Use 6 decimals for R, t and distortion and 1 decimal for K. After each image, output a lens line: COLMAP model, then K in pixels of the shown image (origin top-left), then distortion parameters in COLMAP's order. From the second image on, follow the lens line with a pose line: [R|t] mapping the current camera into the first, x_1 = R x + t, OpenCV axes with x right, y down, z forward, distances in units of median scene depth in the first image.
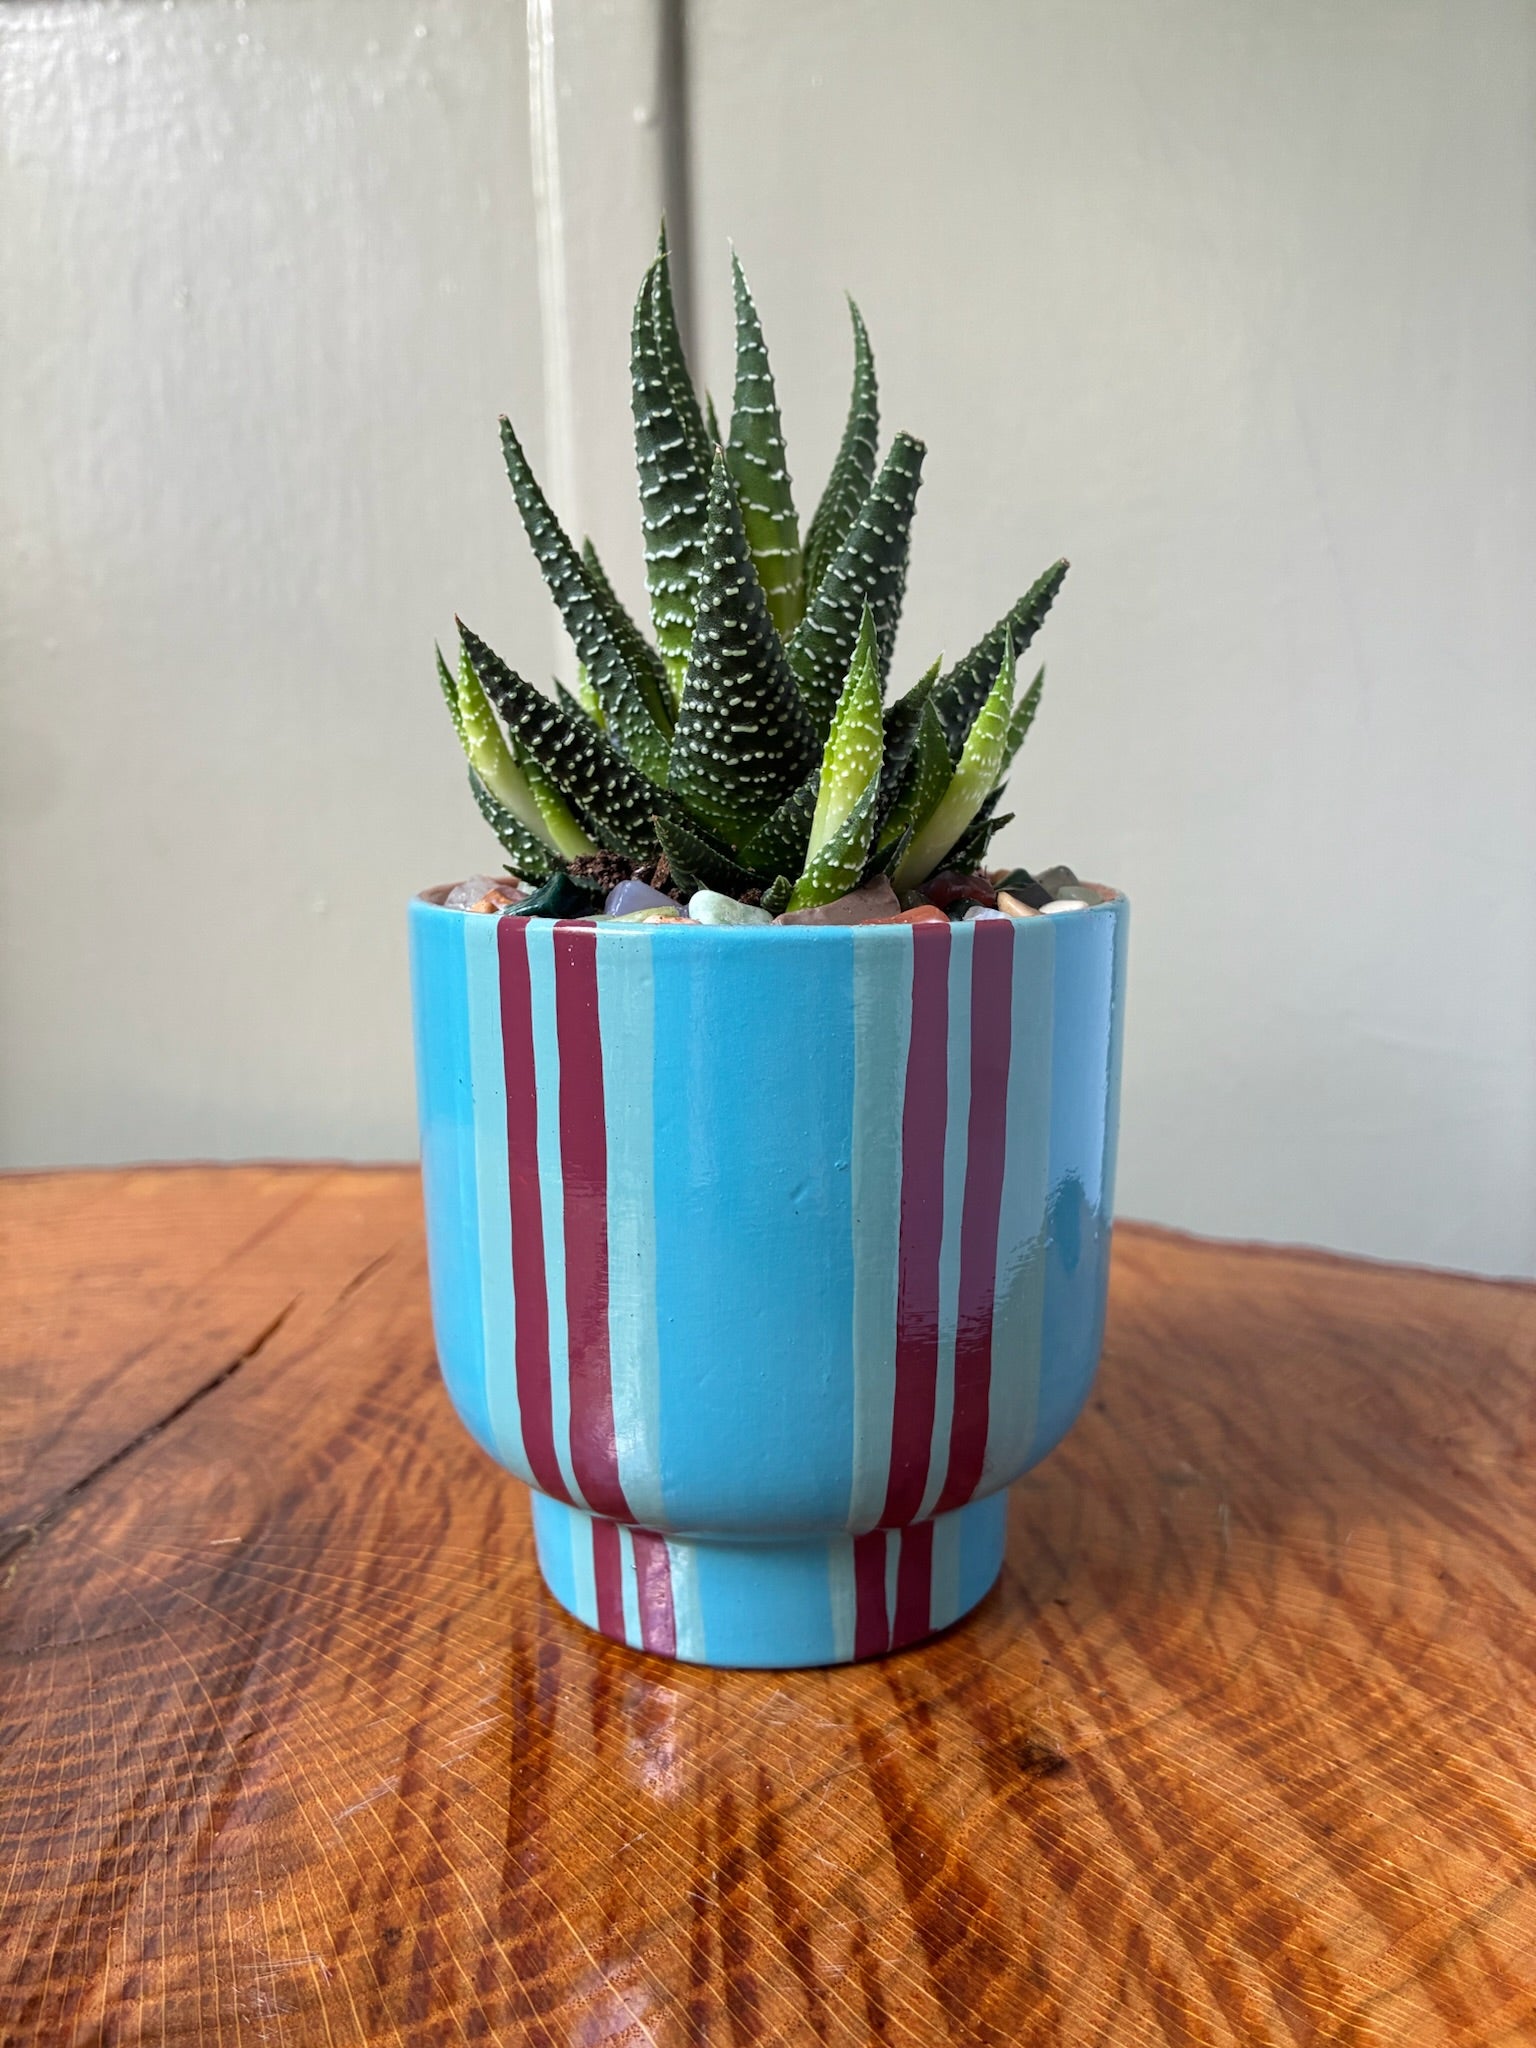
lens RADIAL K [[1612.6, 0, 768.0], [0, 1612.6, 1024.0], [0, 0, 1]] dist [0.043796, -0.087517]
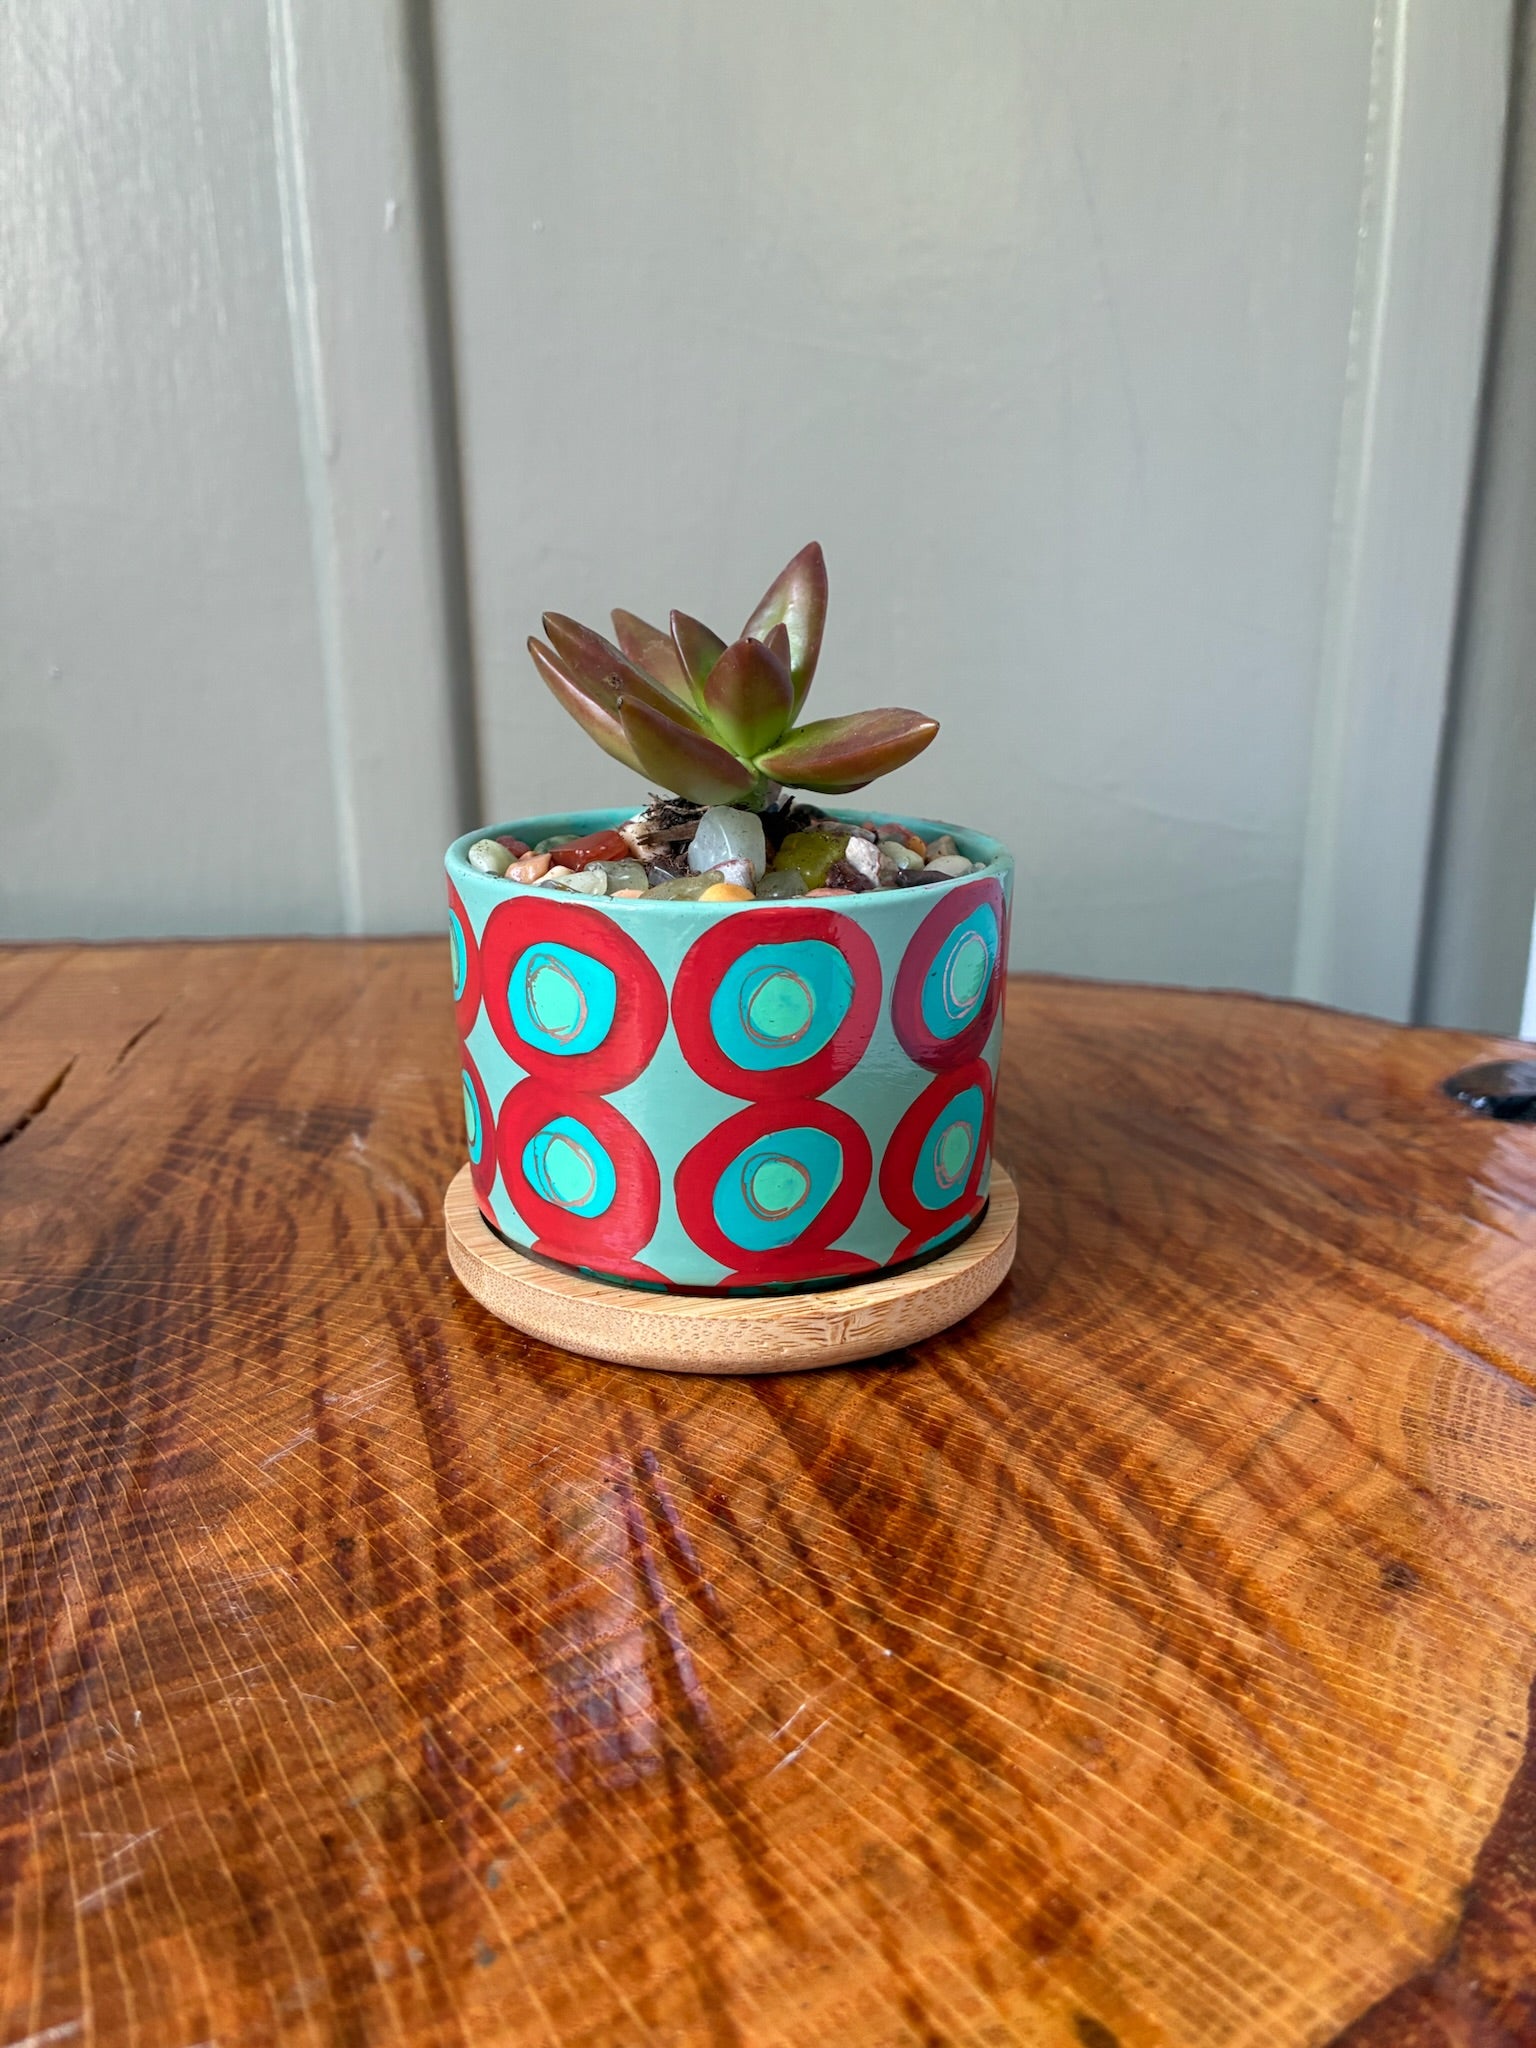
lens RADIAL K [[1612.6, 0, 768.0], [0, 1612.6, 1024.0], [0, 0, 1]] dist [0.043796, -0.087517]
pose [[0.979360, -0.046415, 0.196724, -0.127675], [0.024350, 0.993281, 0.113133, 0.085745], [-0.200653, -0.106008, 0.973910, -0.061204]]
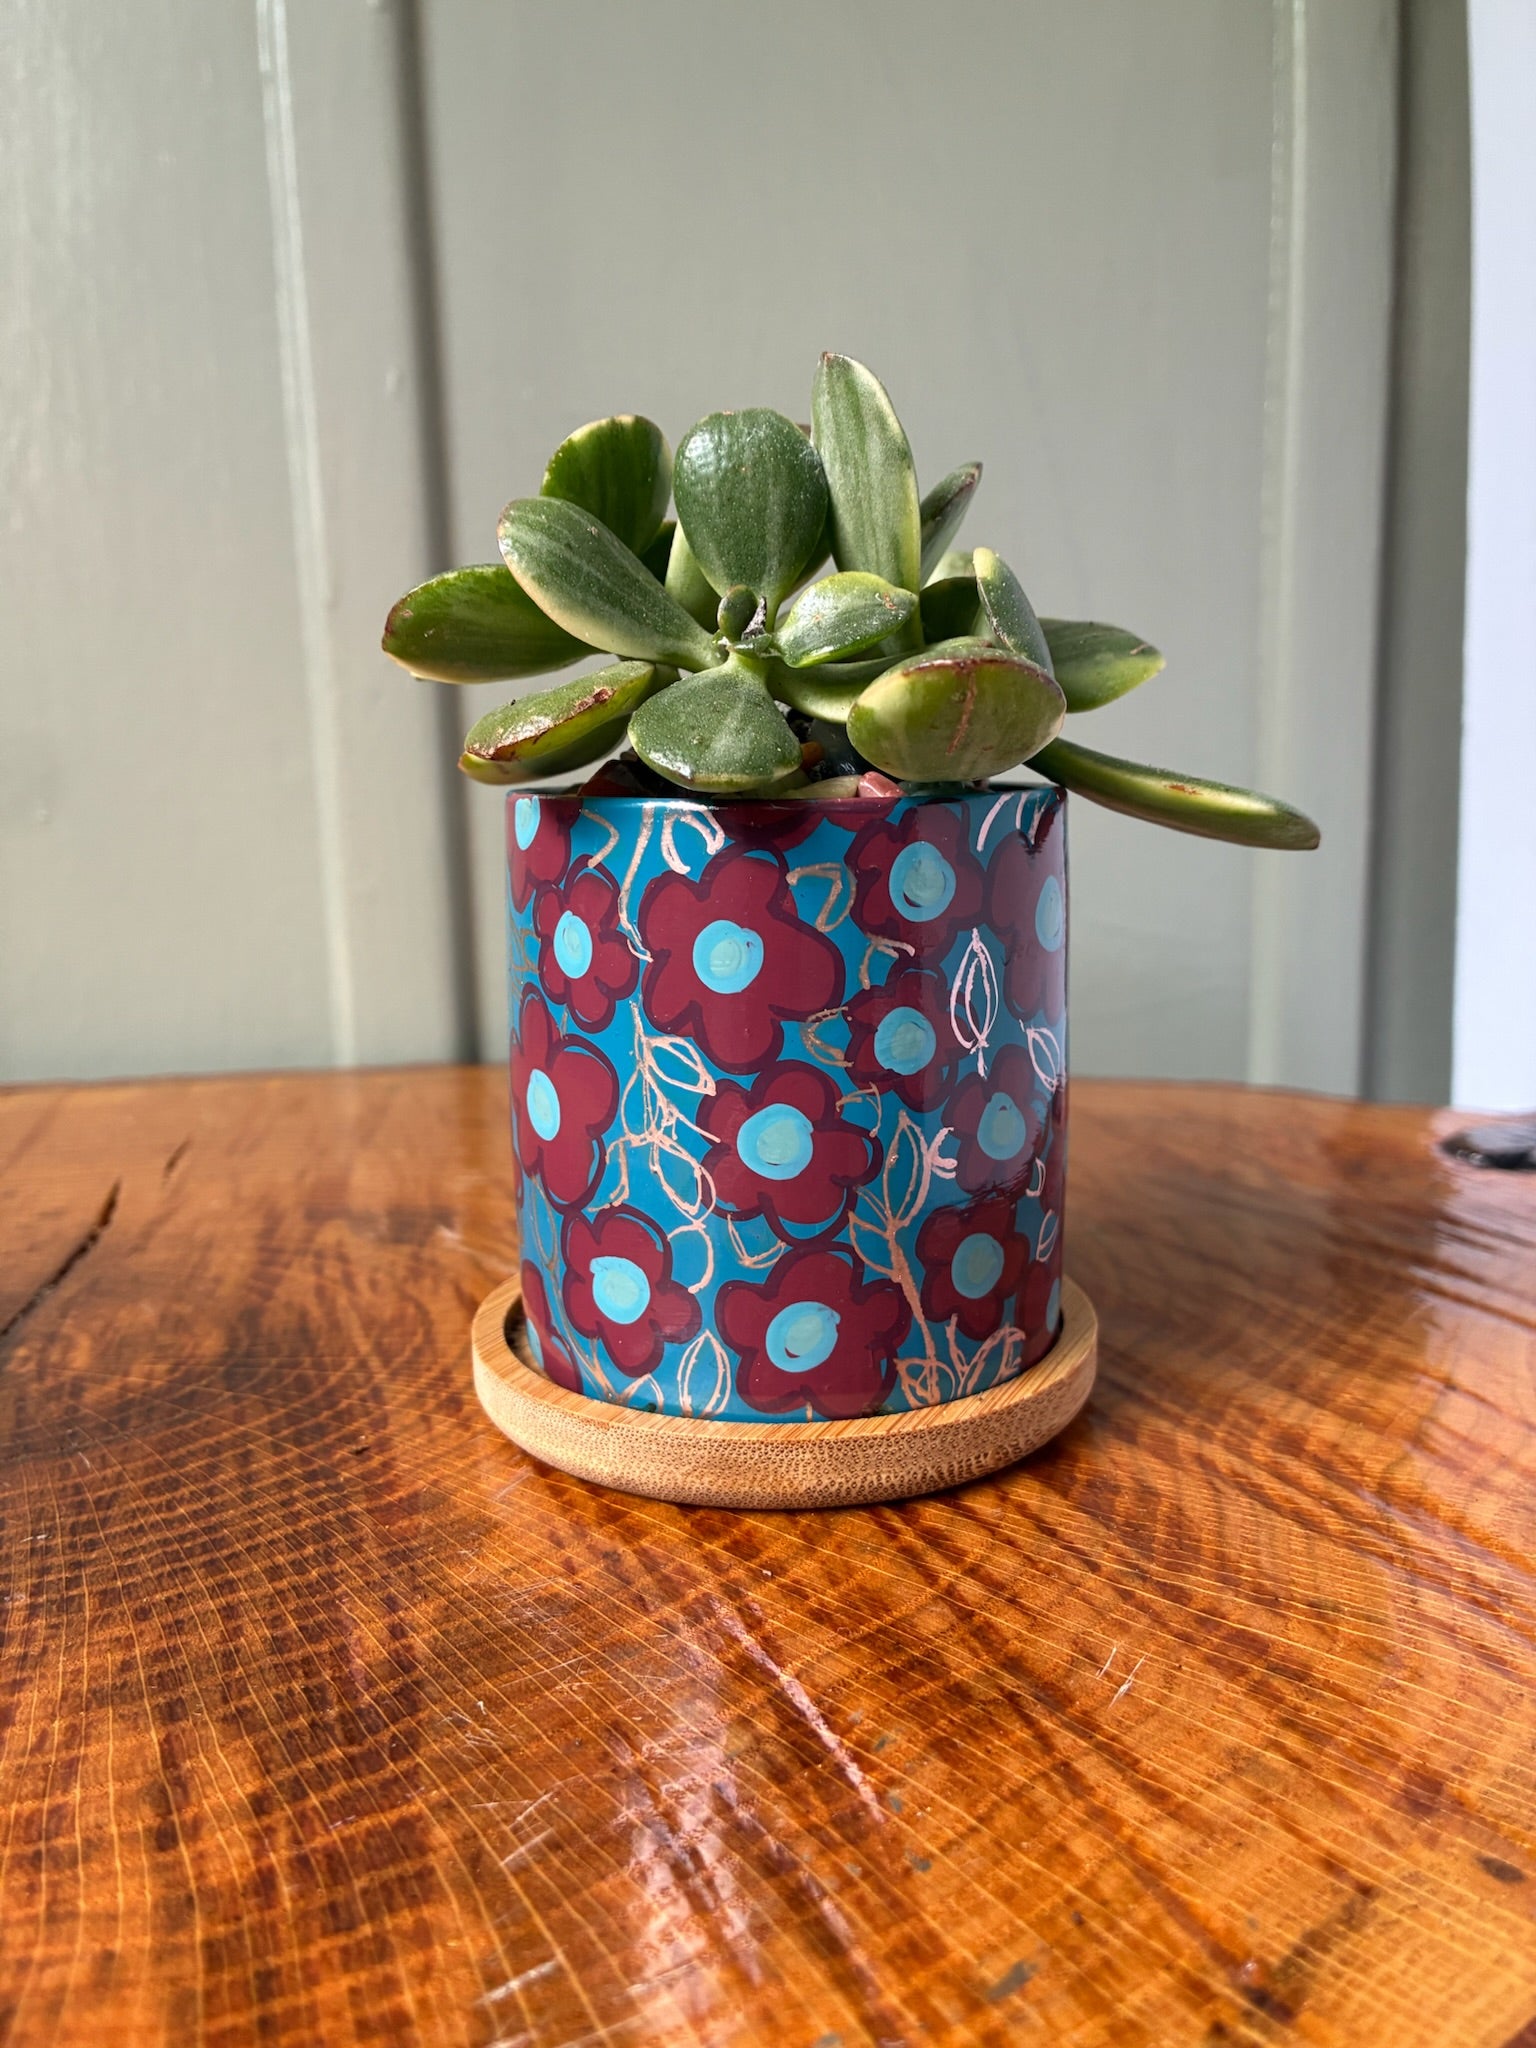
lens RADIAL K [[1612.6, 0, 768.0], [0, 1612.6, 1024.0], [0, 0, 1]] dist [0.043796, -0.087517]
pose [[0.952466, -0.056134, 0.299427, -0.370133], [0.056954, 0.998359, 0.005993, 0.165957], [-0.299272, 0.011345, 0.954100, -0.080690]]
